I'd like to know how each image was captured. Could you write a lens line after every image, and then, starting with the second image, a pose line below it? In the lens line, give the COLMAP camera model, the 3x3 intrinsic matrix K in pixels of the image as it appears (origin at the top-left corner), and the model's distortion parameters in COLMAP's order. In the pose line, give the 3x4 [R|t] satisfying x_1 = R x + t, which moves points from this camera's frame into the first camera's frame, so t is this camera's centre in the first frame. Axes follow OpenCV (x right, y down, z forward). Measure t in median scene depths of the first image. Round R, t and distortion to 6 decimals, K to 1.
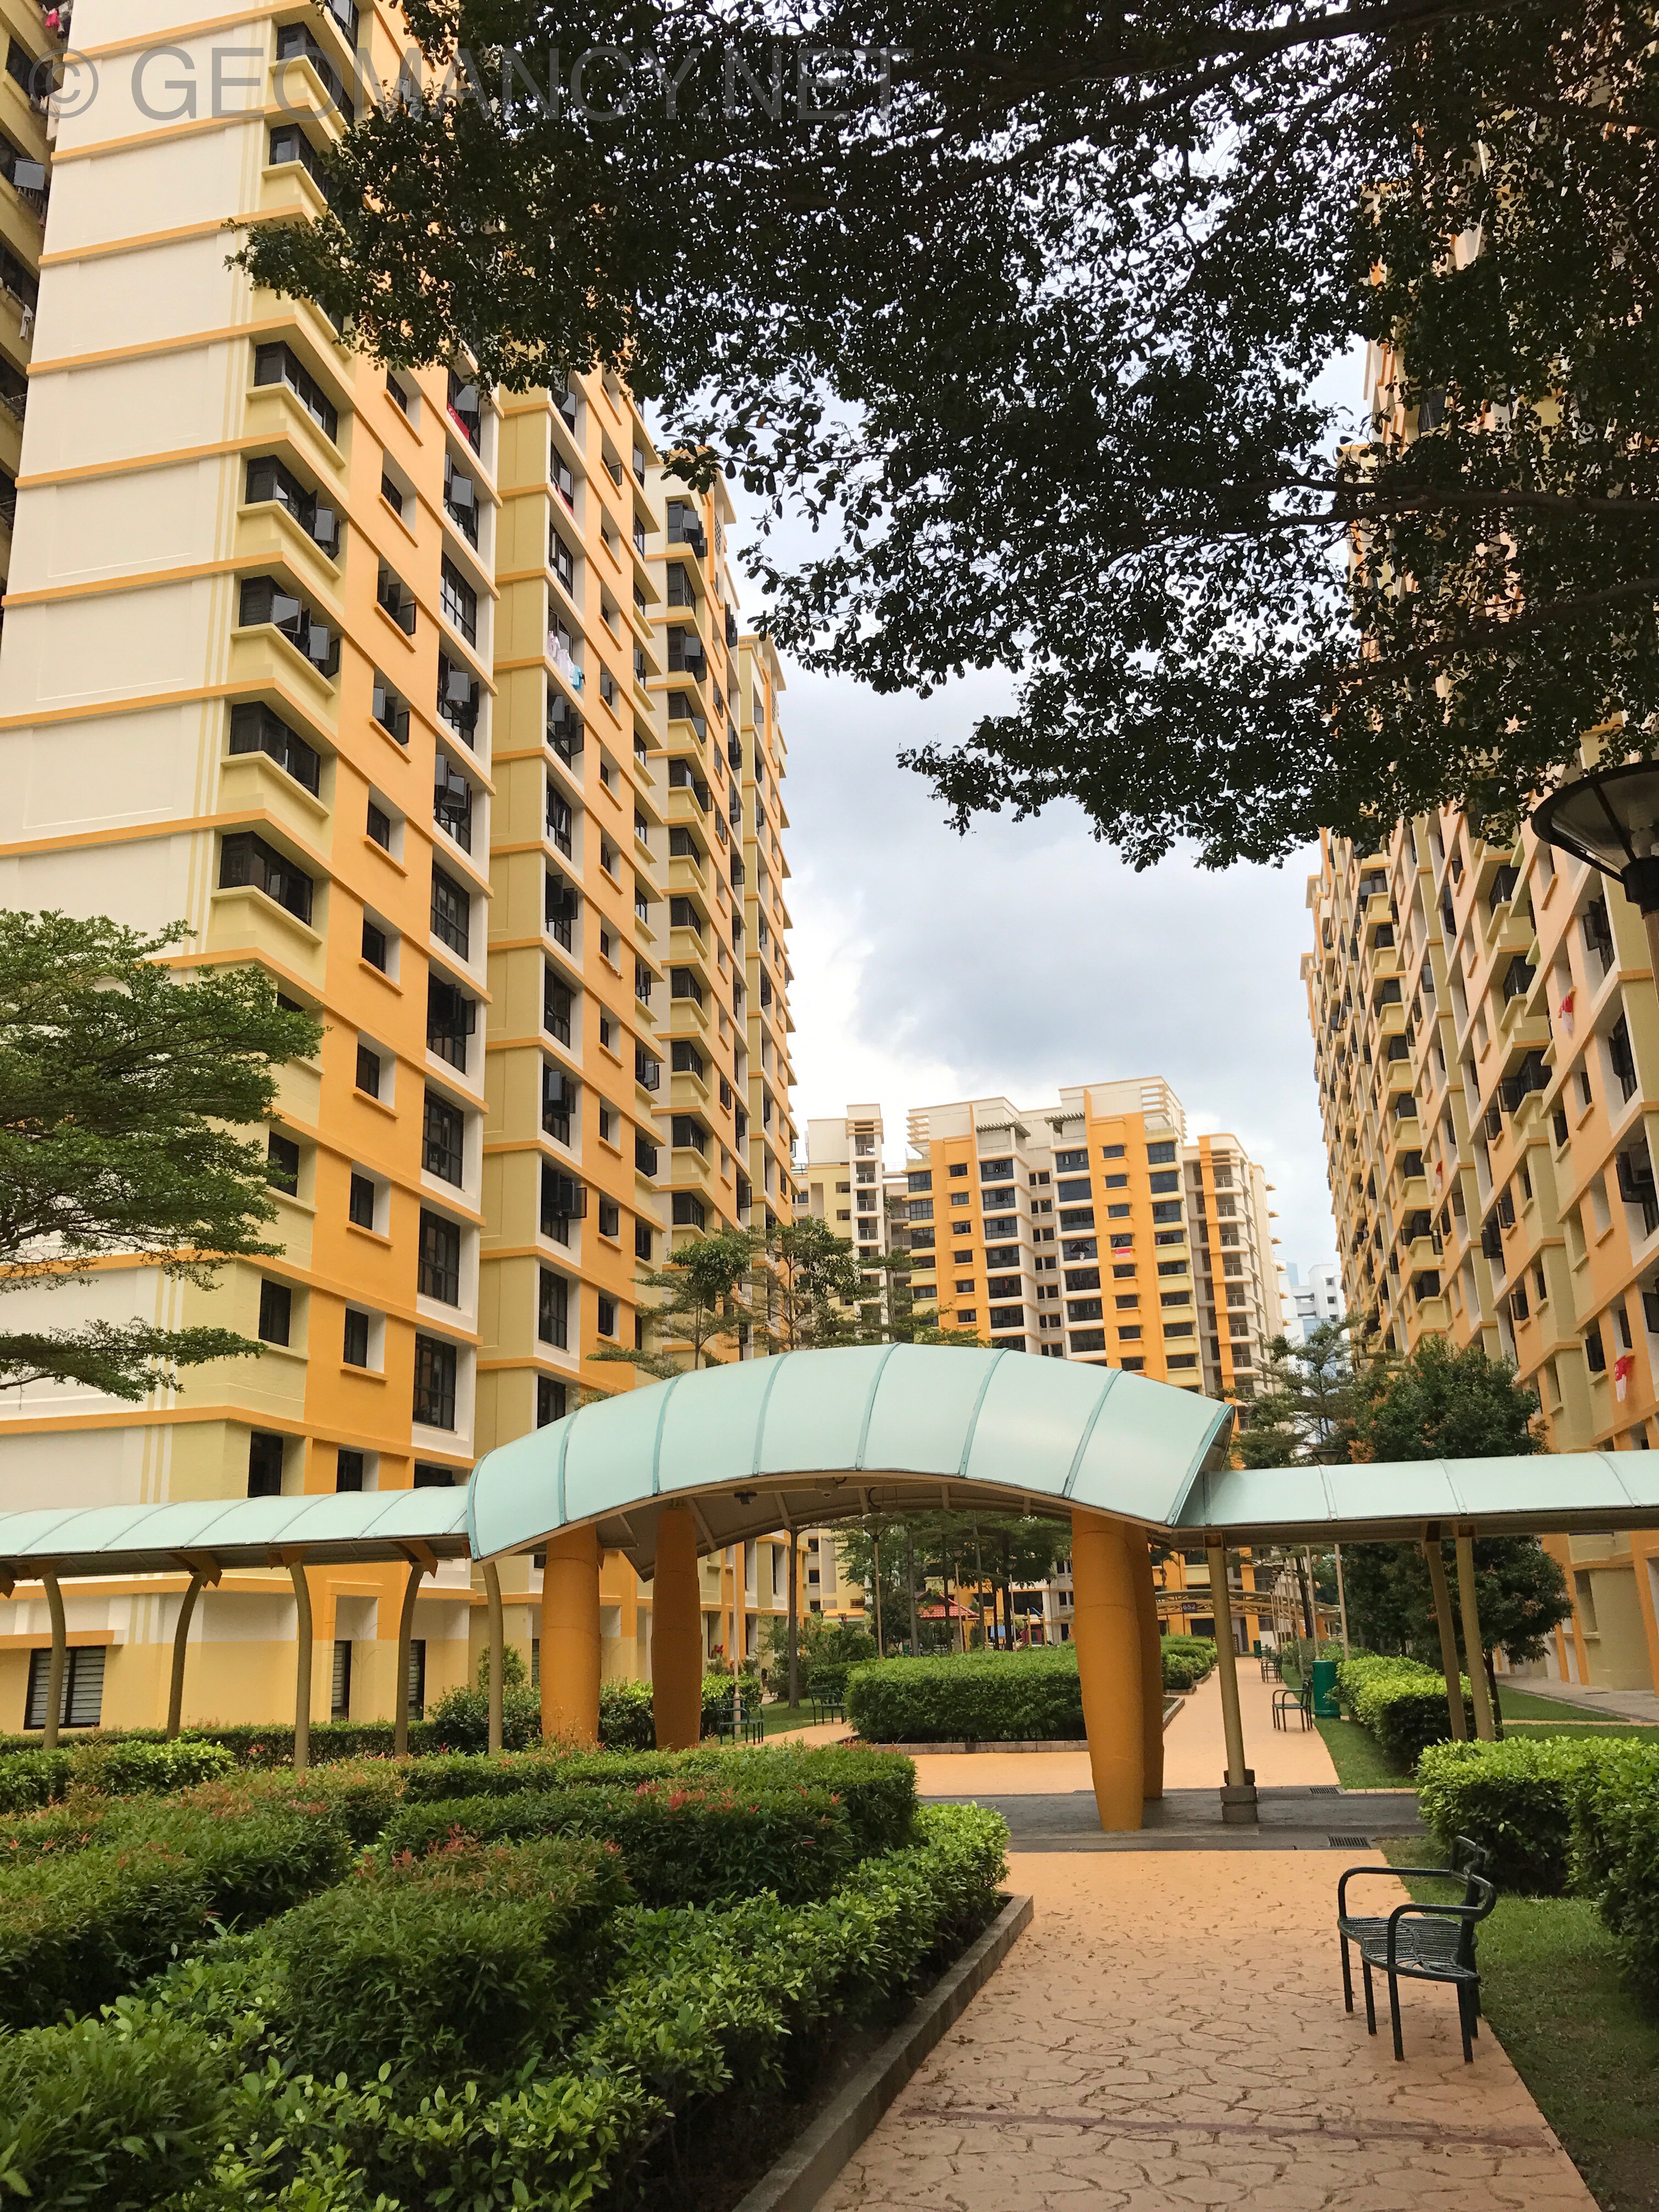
lens RADIAL K [[1838.6, 0, 829.5], [0, 1838.6, 1106.0], [0, 0, 1]] dist [0.098823, -0.140232]
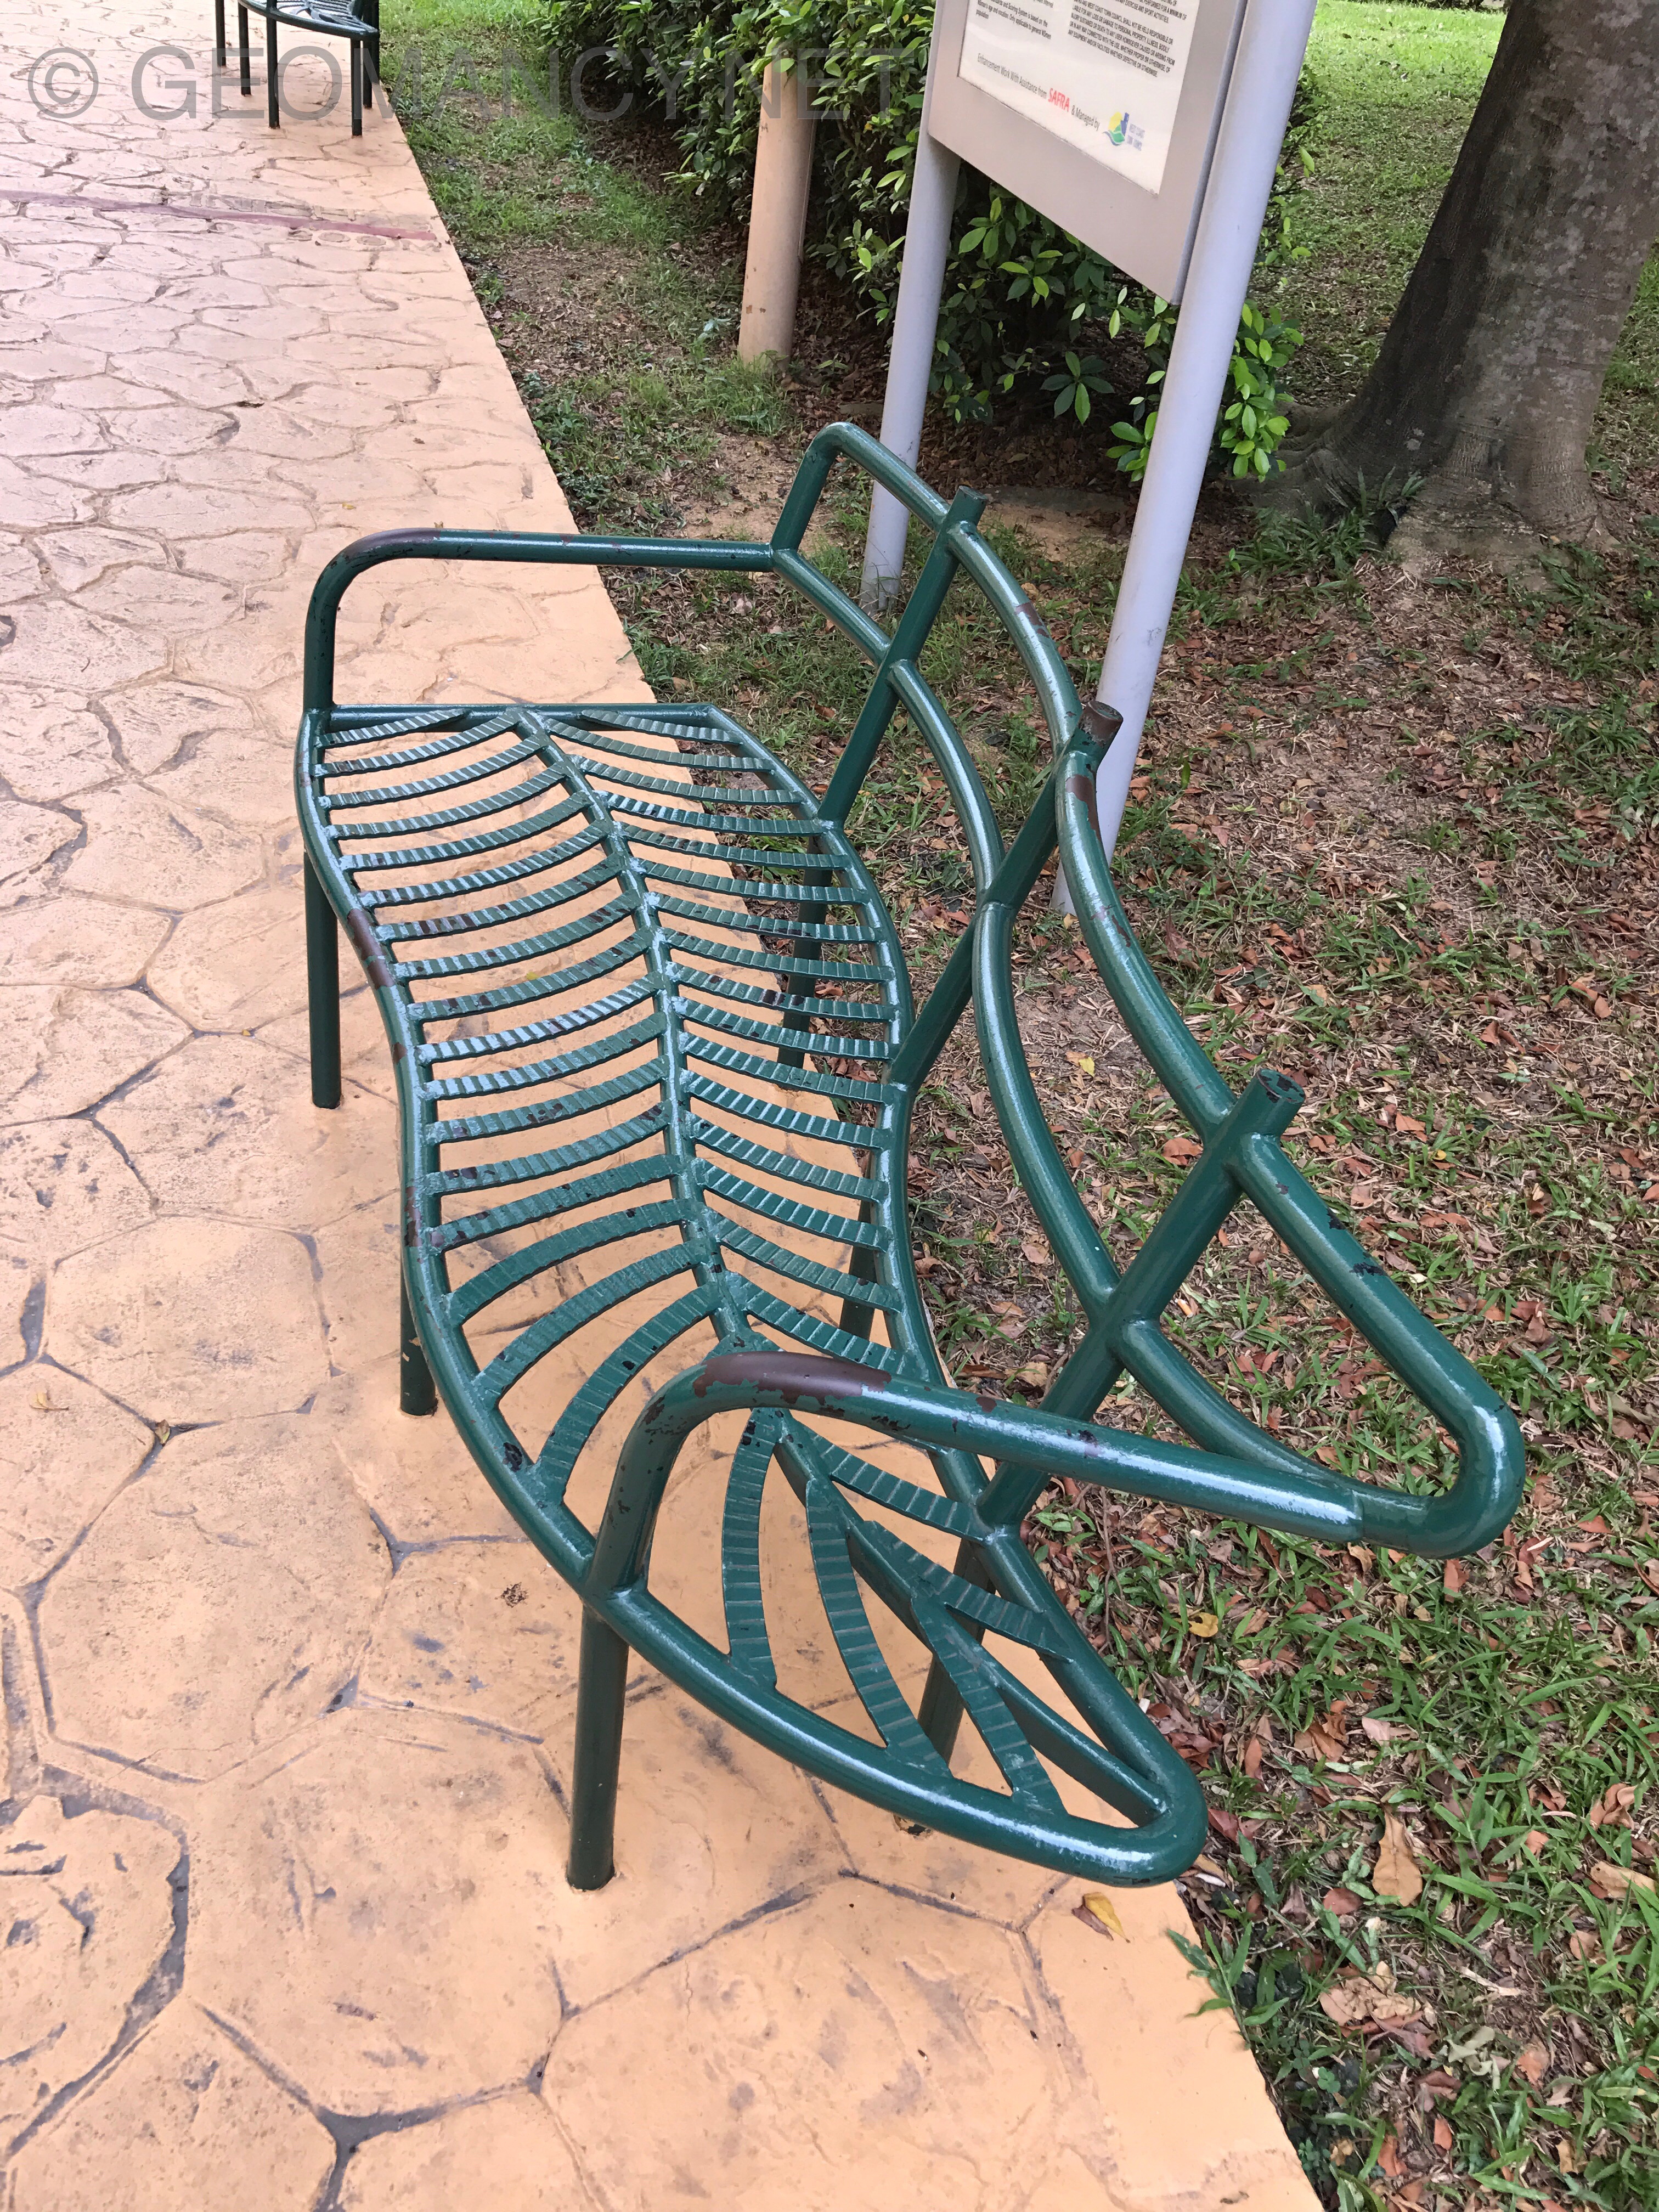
lens RADIAL K [[1838.6, 0, 829.5], [0, 1838.6, 1106.0], [0, 0, 1]] dist [0.098823, -0.140232]
pose [[0.873621, -0.170397, 0.455797, 0.077536], [-0.271741, 0.606183, 0.747462, 0.098613], [-0.403661, -0.776857, 0.483271, 0.186577]]
